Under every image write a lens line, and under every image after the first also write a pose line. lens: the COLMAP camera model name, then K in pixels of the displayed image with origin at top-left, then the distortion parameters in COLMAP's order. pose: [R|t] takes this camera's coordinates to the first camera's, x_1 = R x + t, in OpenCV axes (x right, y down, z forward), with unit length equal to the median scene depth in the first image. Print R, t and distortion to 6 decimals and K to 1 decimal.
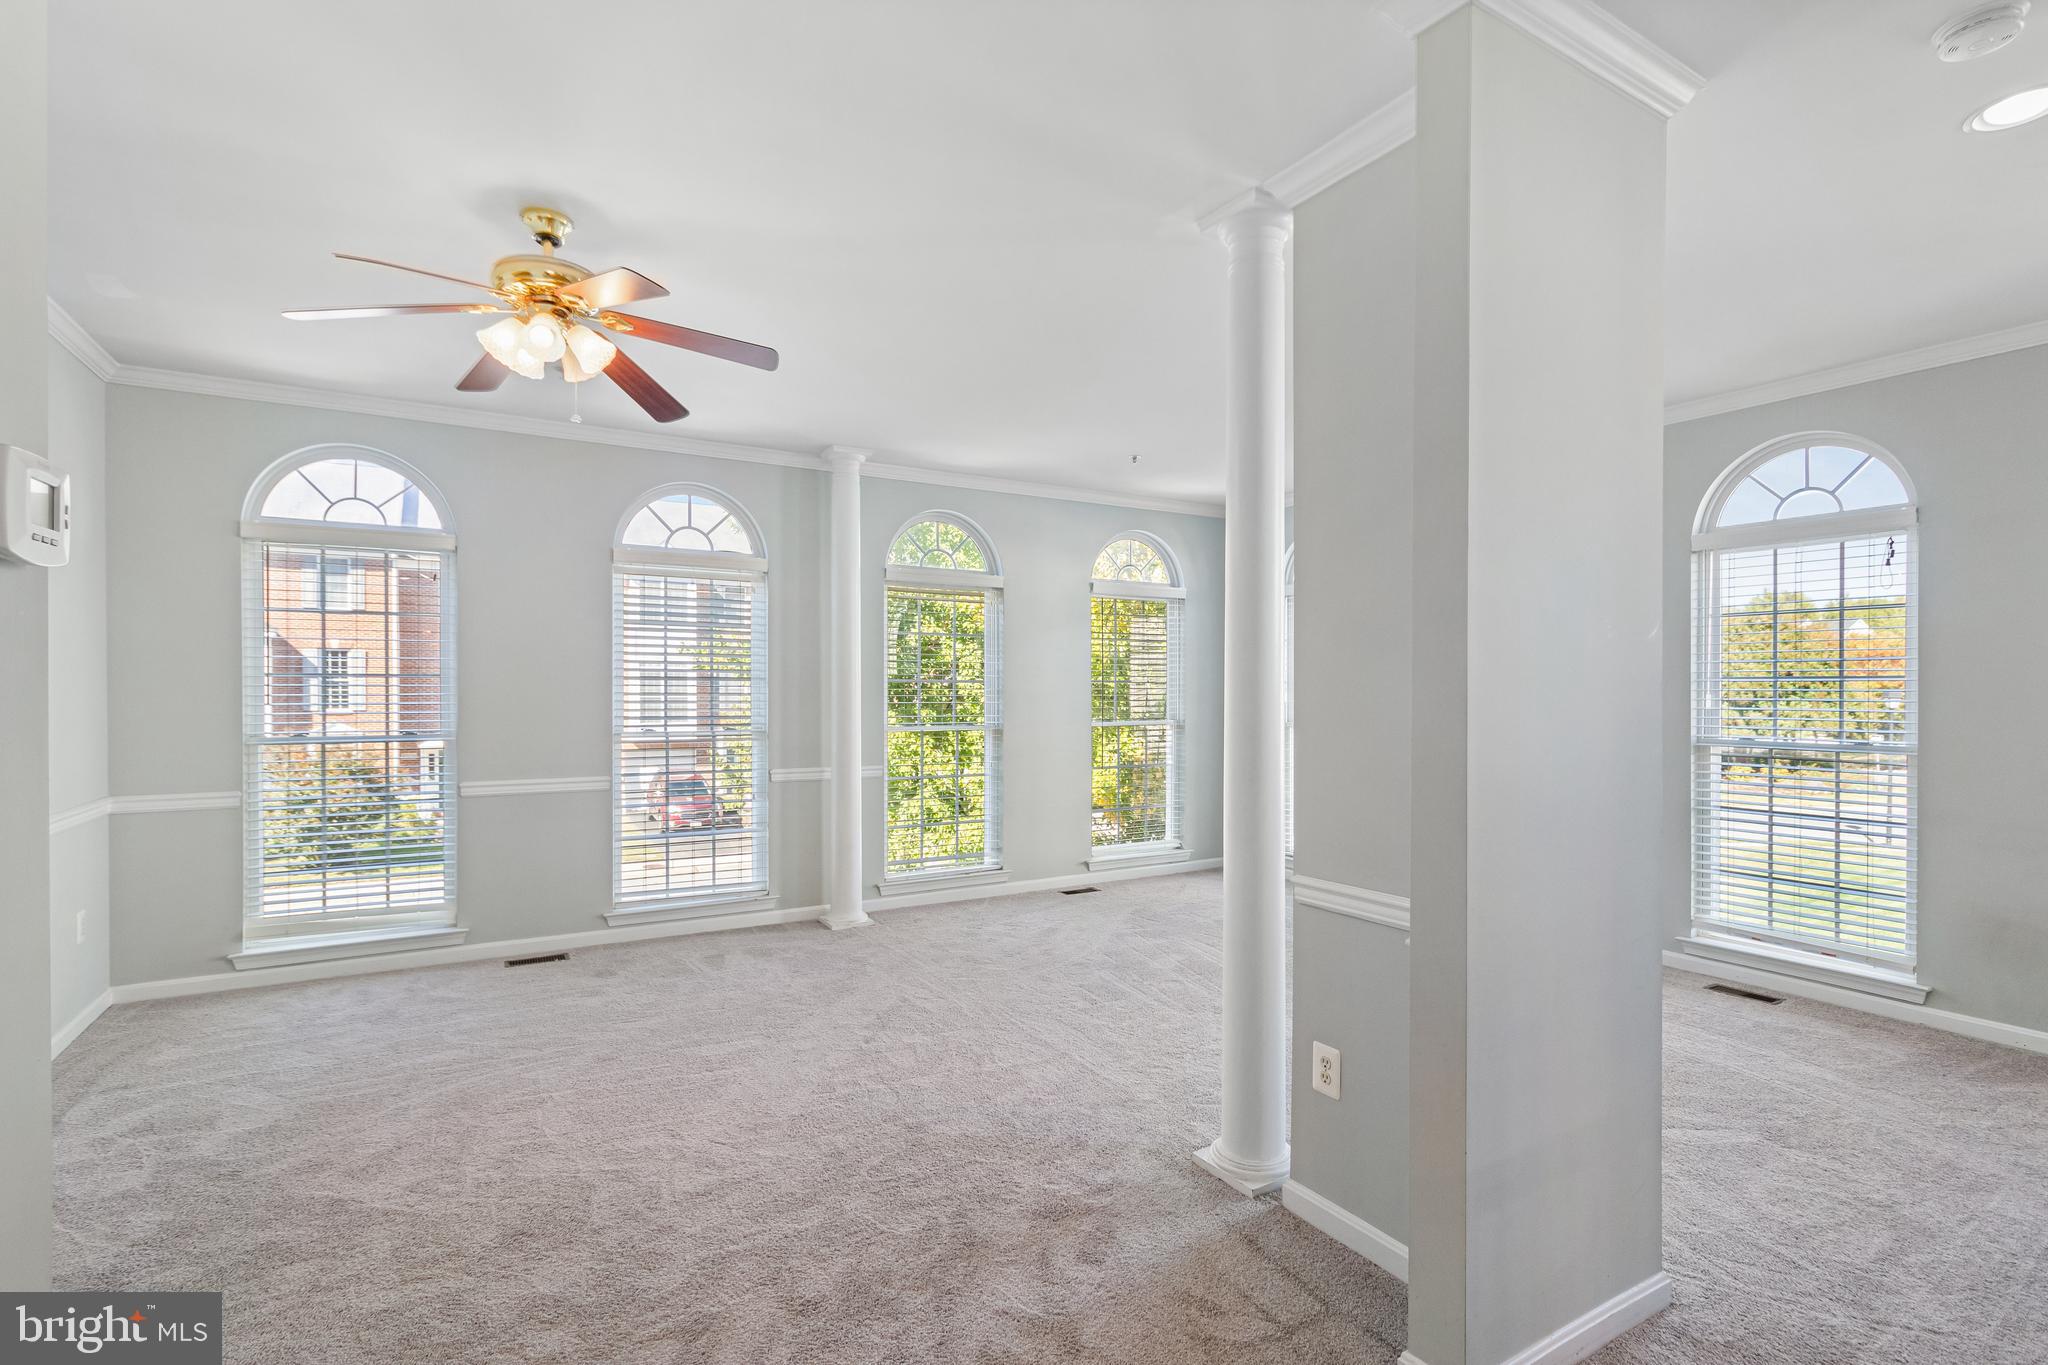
lens RADIAL K [[948.0, 0, 1023.8], [0, 948.0, 731.1], [0, 0, 1]] dist [-0.000394, 0.000132]
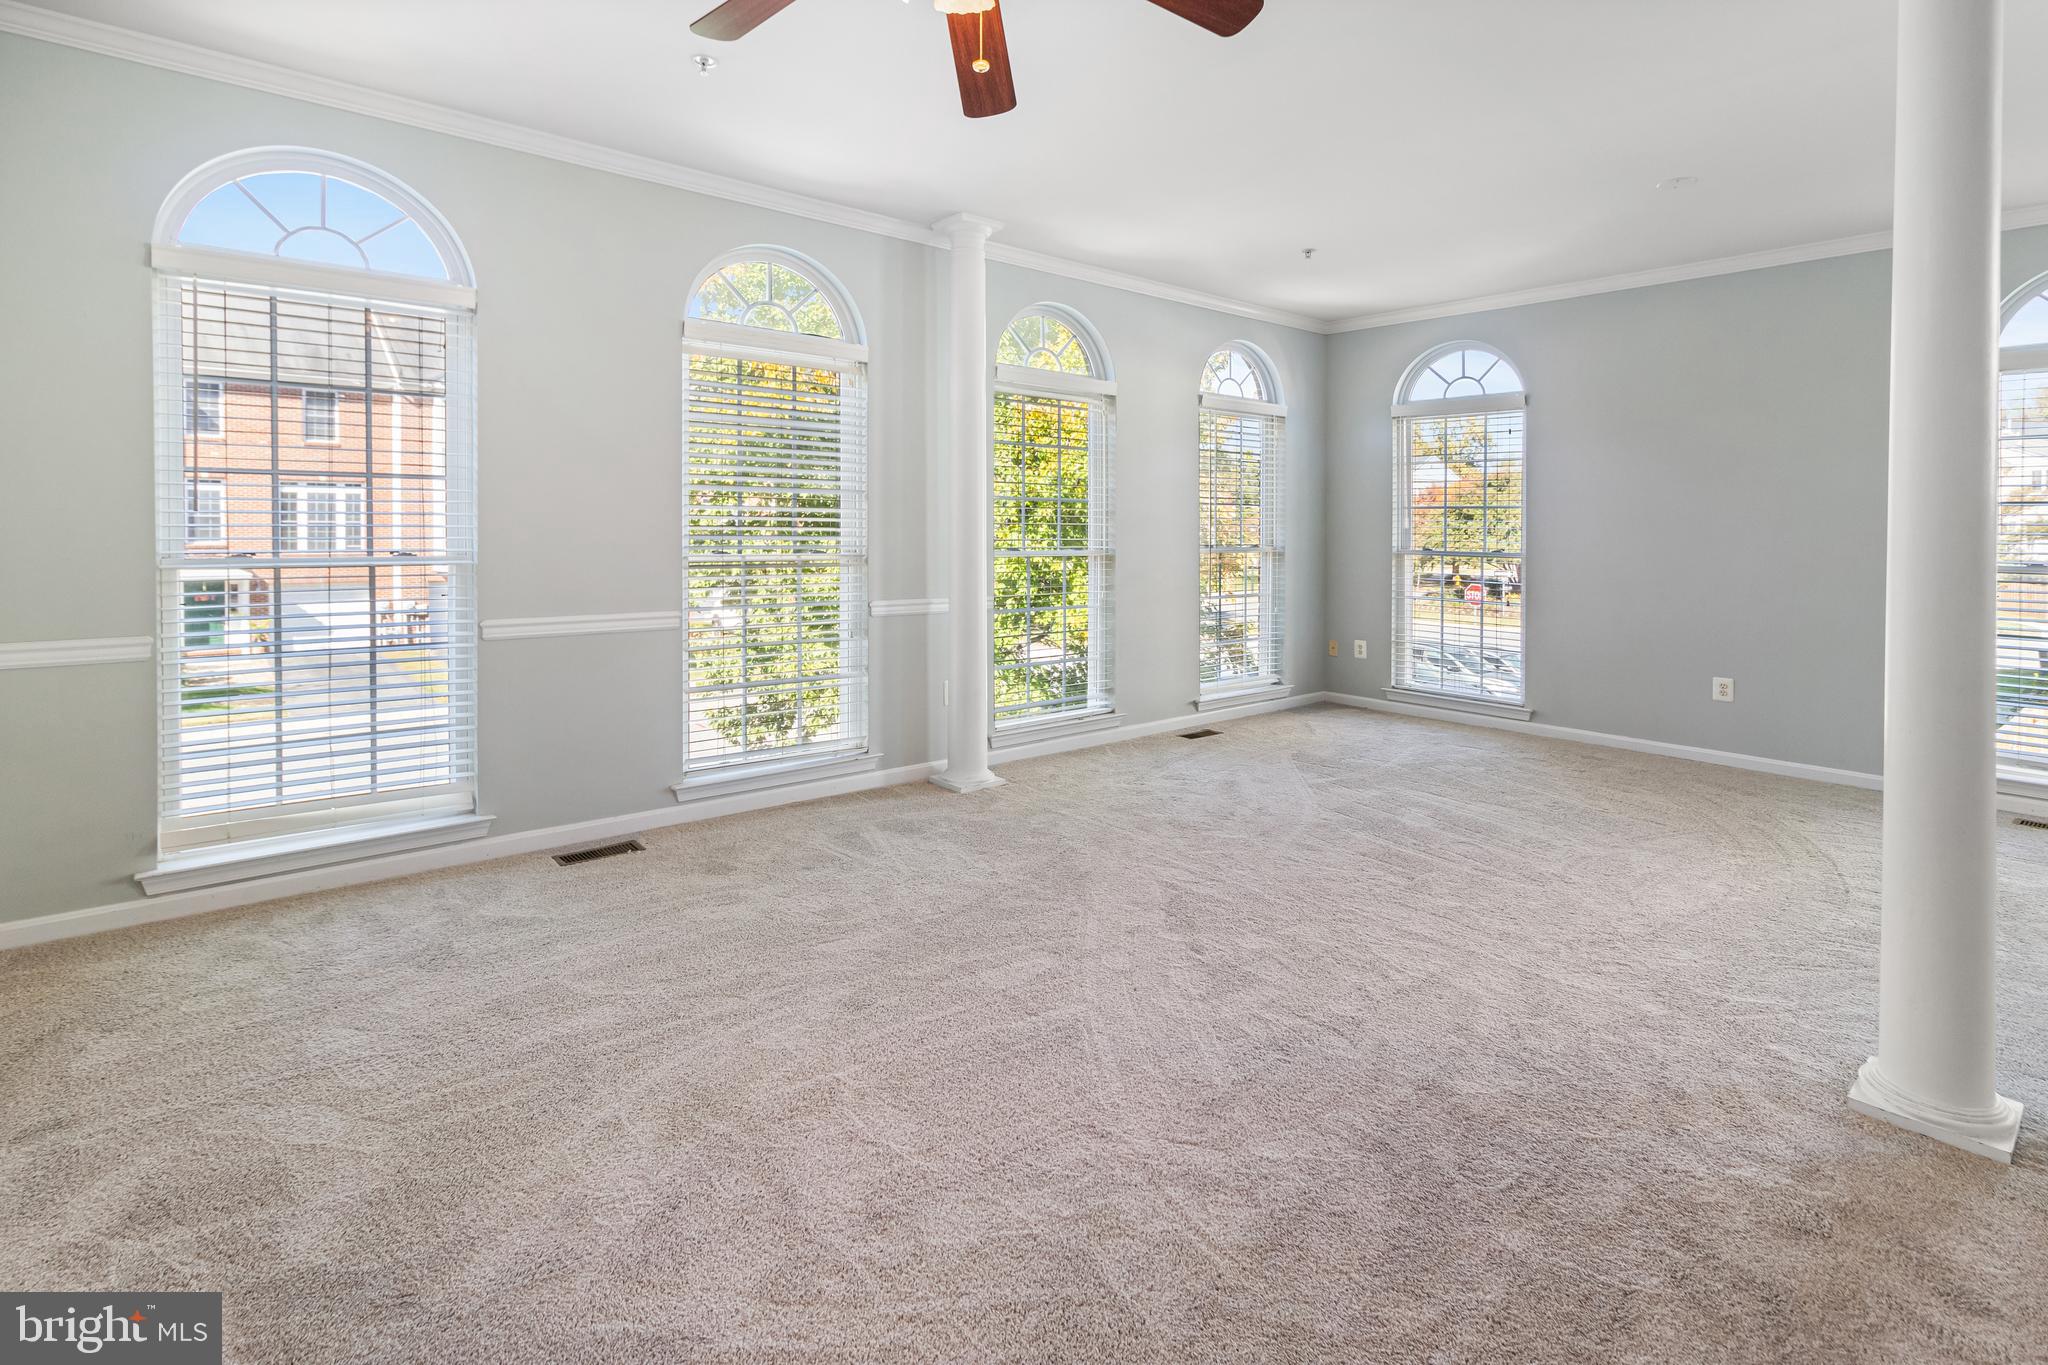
lens RADIAL K [[959.0, 0, 1145.8], [0, 959.0, 567.5], [0, 0, 1]] dist [0.001528, -0.000103]
pose [[0.980110, 0.001999, 0.198446, -0.226132], [-0.003195, 0.999979, 0.005709, 0.006080], [-0.198431, -0.006229, 0.980095, 0.150707]]
